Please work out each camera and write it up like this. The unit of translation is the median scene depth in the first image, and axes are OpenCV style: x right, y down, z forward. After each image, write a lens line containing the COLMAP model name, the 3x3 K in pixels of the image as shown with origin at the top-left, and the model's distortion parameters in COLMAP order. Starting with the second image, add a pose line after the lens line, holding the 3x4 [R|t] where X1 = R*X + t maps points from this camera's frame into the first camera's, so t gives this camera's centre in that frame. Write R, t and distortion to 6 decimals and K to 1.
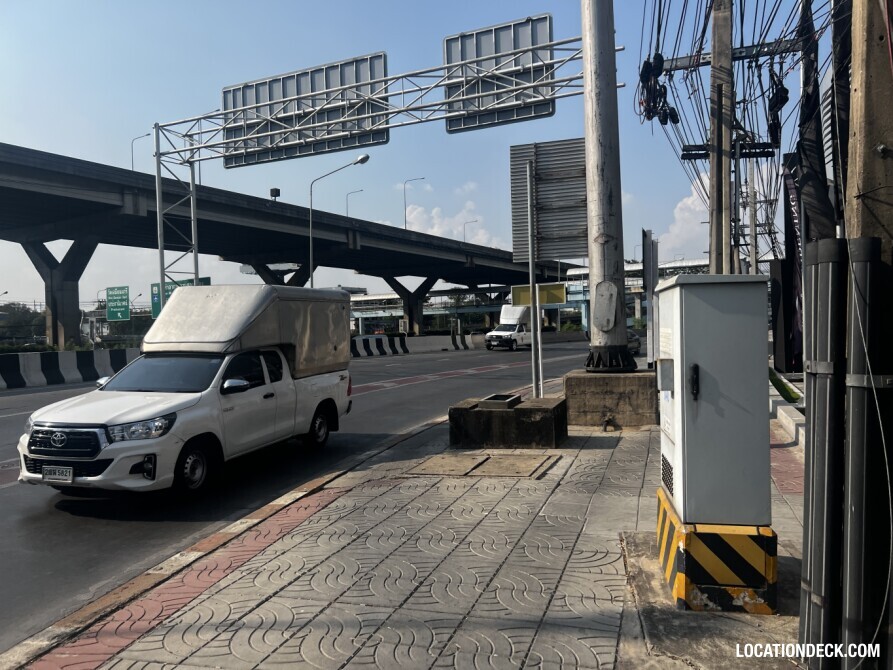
lens RADIAL K [[595.0, 0, 451.8], [0, 595.0, 318.6], [0, 0, 1]] dist [-0.002982, -0.006631]
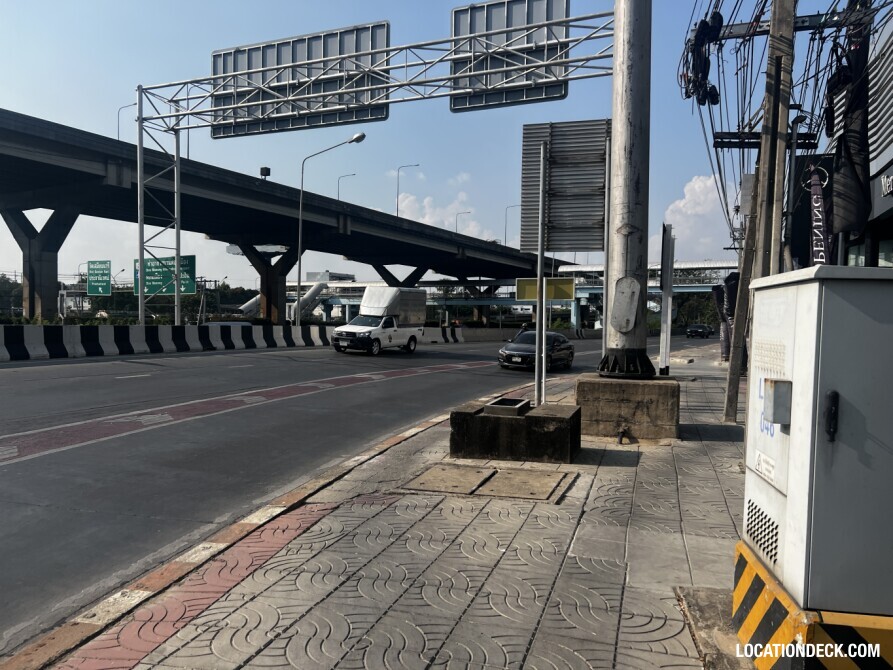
lens RADIAL K [[596.4, 0, 446.5], [0, 596.4, 335.0], [0, 0, 1]] dist [-0.001533, -0.006126]
pose [[0.998730, 0.048136, 0.014862, -0.012018], [-0.048713, 0.997959, 0.041283, 0.000202], [-0.012845, -0.041954, 0.999037, 0.048500]]
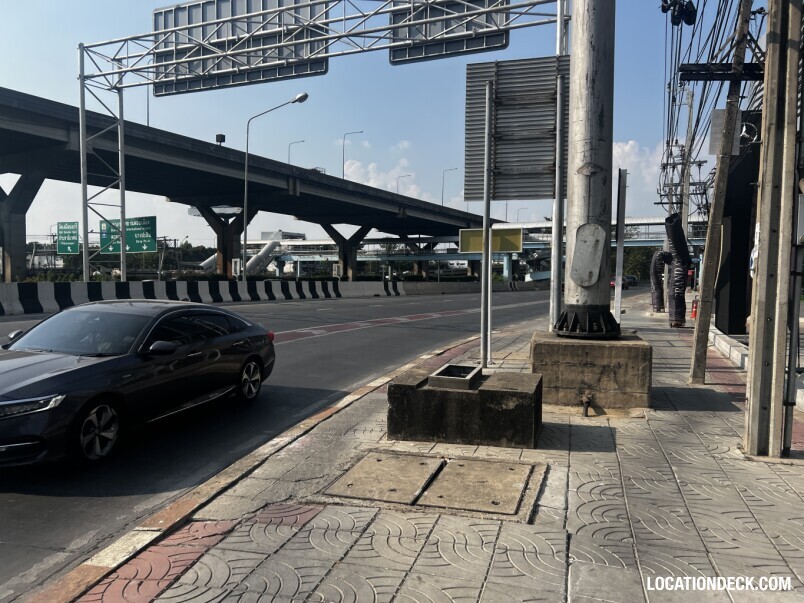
lens RADIAL K [[537.0, 0, 385.0], [0, 537.0, 304.4], [0, 0, 1]] dist [0.000010, -0.002232]
pose [[0.999139, 0.040852, 0.007299, -0.007215], [-0.041273, 0.996548, 0.072036, 0.001856], [-0.004331, -0.072275, 0.997375, 0.139007]]
